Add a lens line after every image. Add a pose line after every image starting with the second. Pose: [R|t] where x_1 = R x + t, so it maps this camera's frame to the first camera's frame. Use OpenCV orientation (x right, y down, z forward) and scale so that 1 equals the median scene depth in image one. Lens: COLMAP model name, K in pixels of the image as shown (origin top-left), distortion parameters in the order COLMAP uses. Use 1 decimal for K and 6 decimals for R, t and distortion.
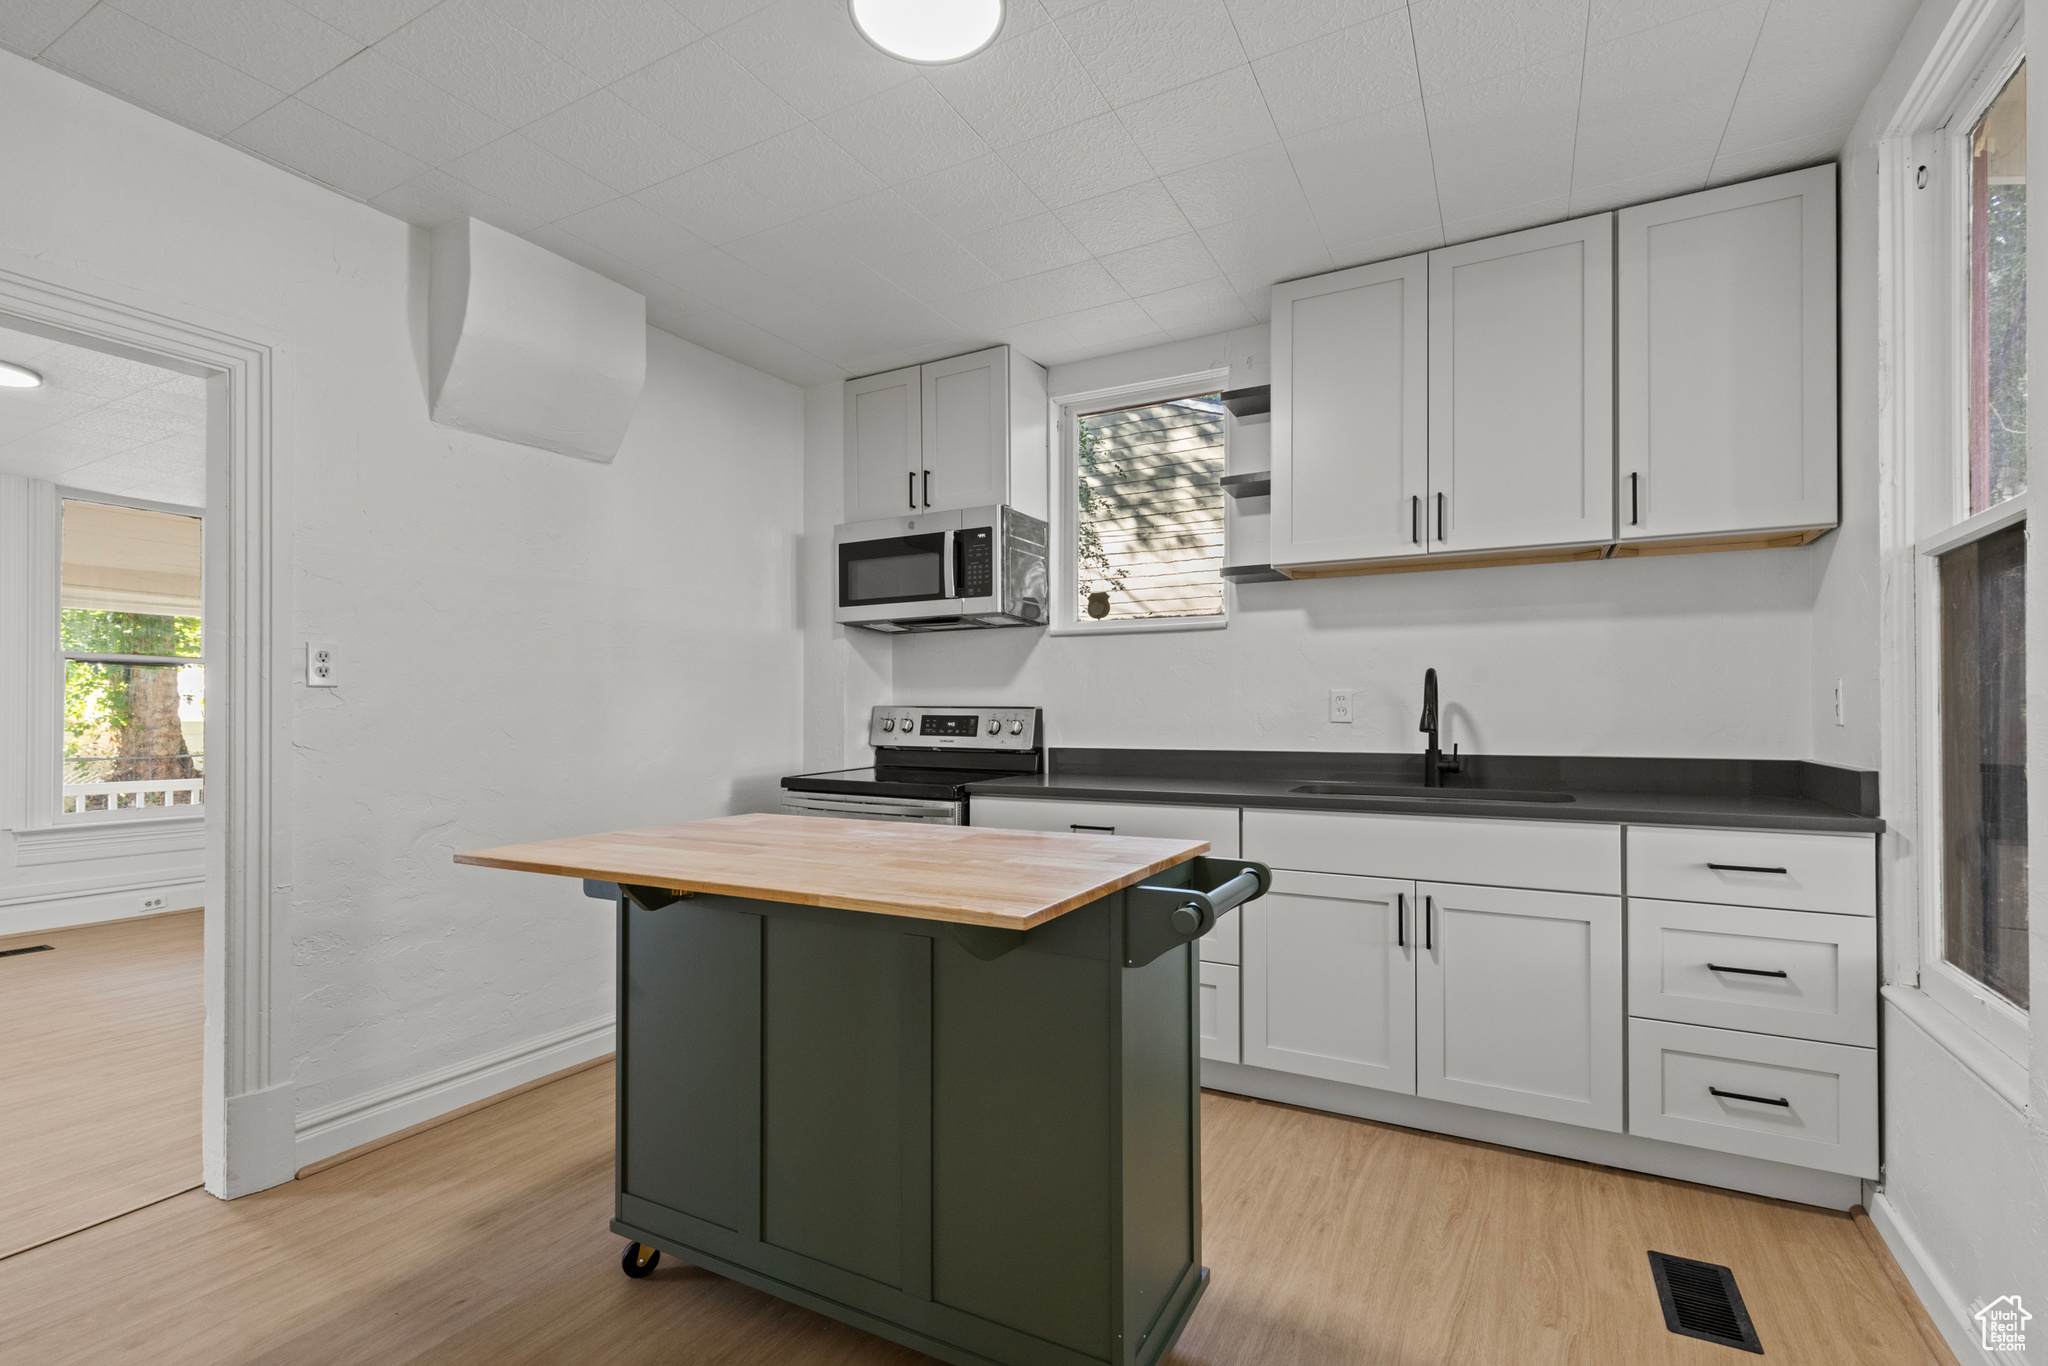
lens RADIAL K [[938.5, 0, 1015.0], [0, 938.5, 705.1], [0, 0, 1]] dist [0.003589, 0.000196]
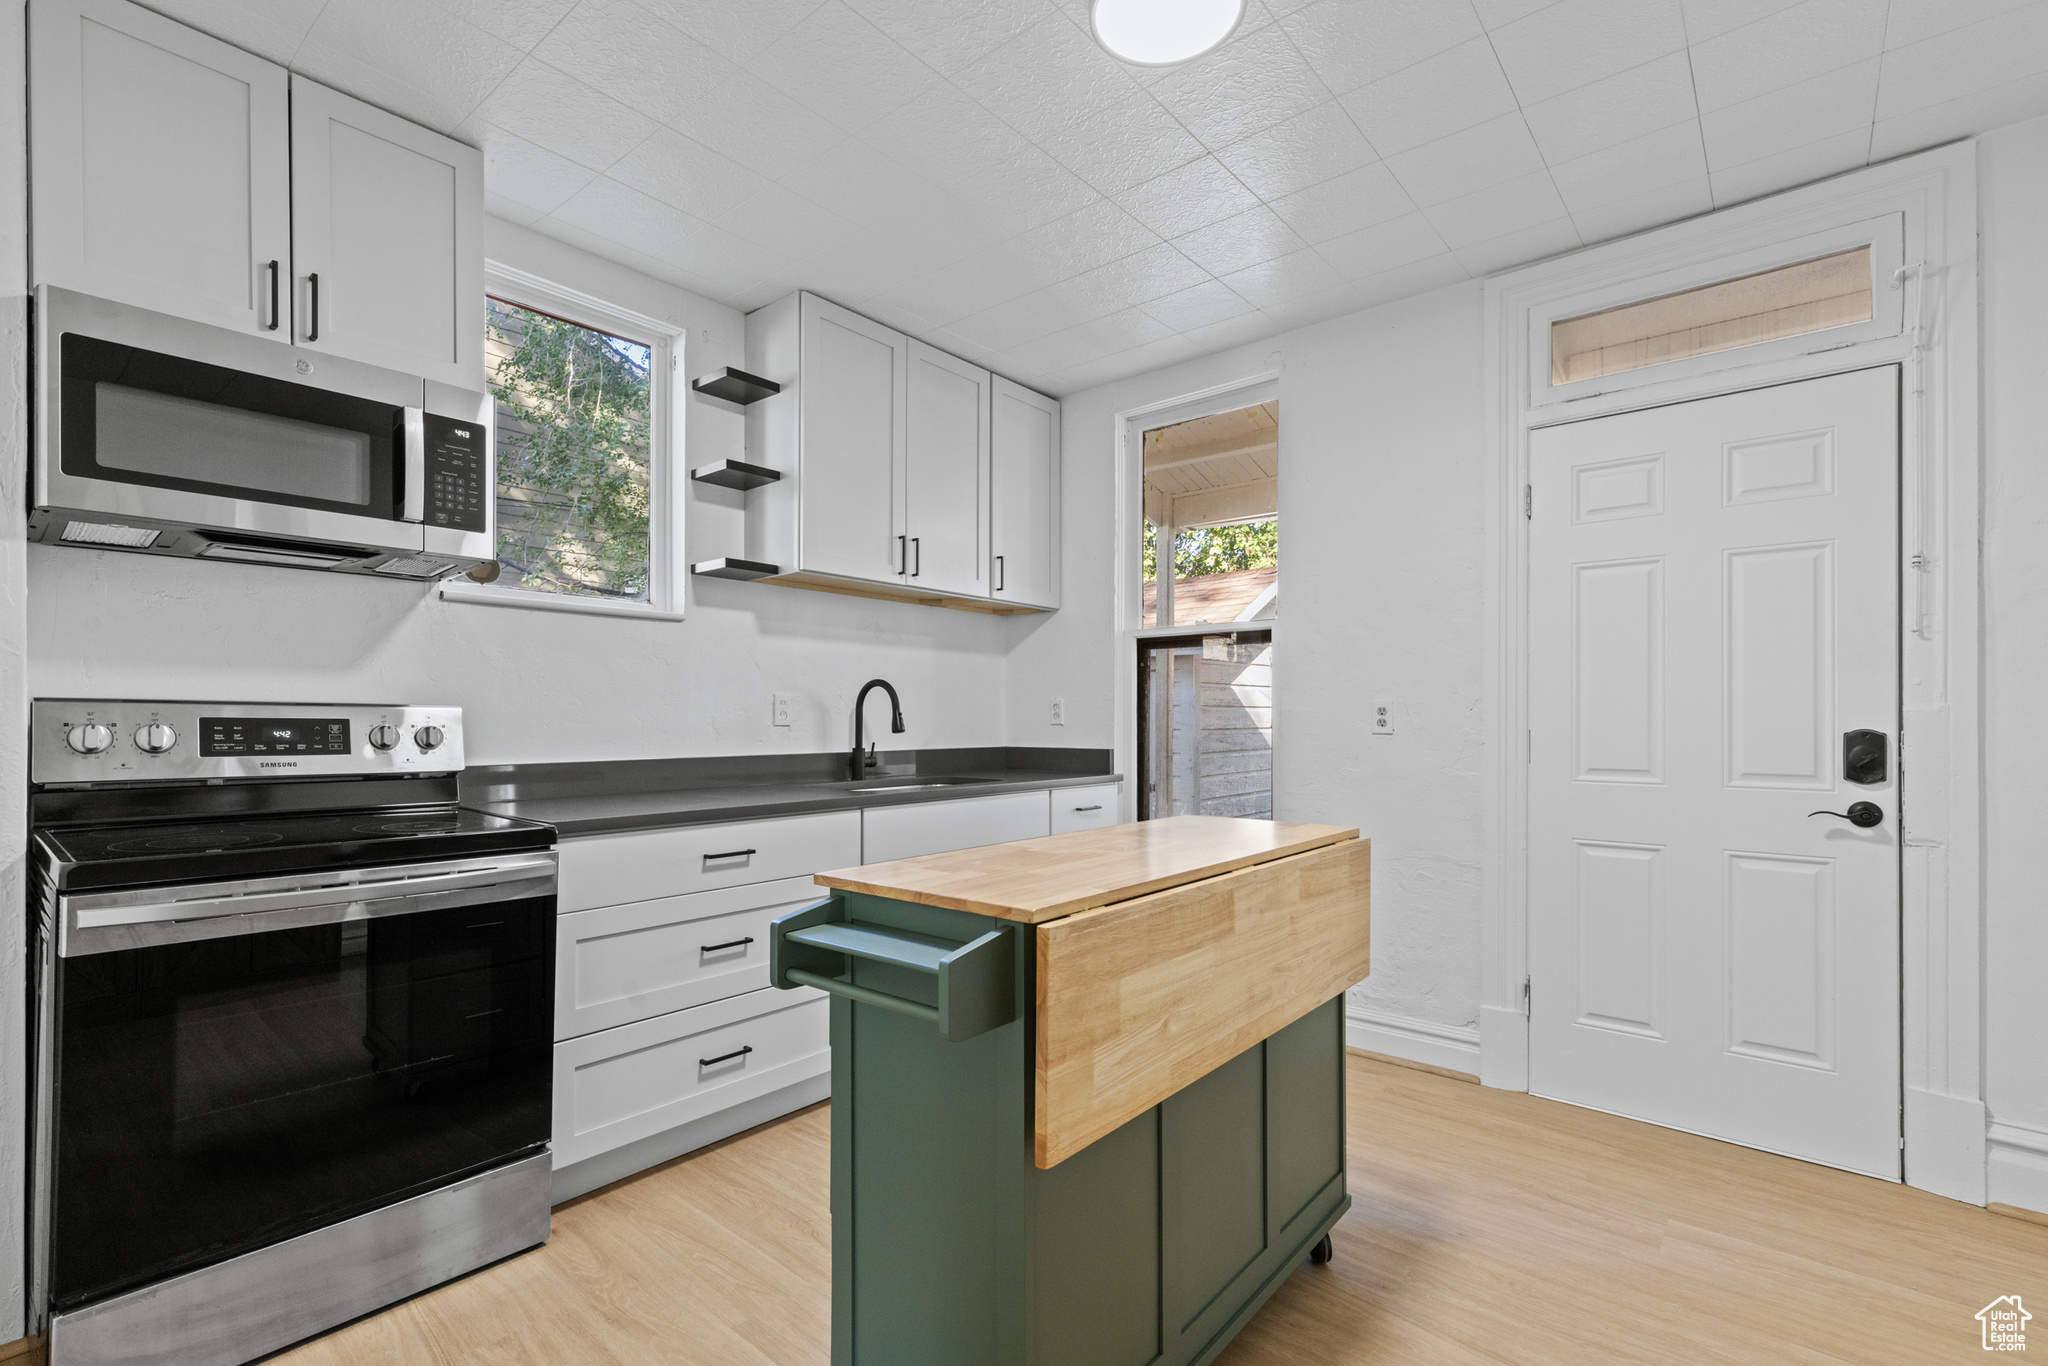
lens RADIAL K [[952.4, 0, 1028.6], [0, 952.4, 717.2], [0, 0, 1]] dist [0.001975, 0.000029]
pose [[0.164086, 0.004265, 0.986437, -0.636743], [-0.009140, 0.999954, -0.002803, 0.009106], [-0.986404, -0.008556, 0.164118, 0.542969]]
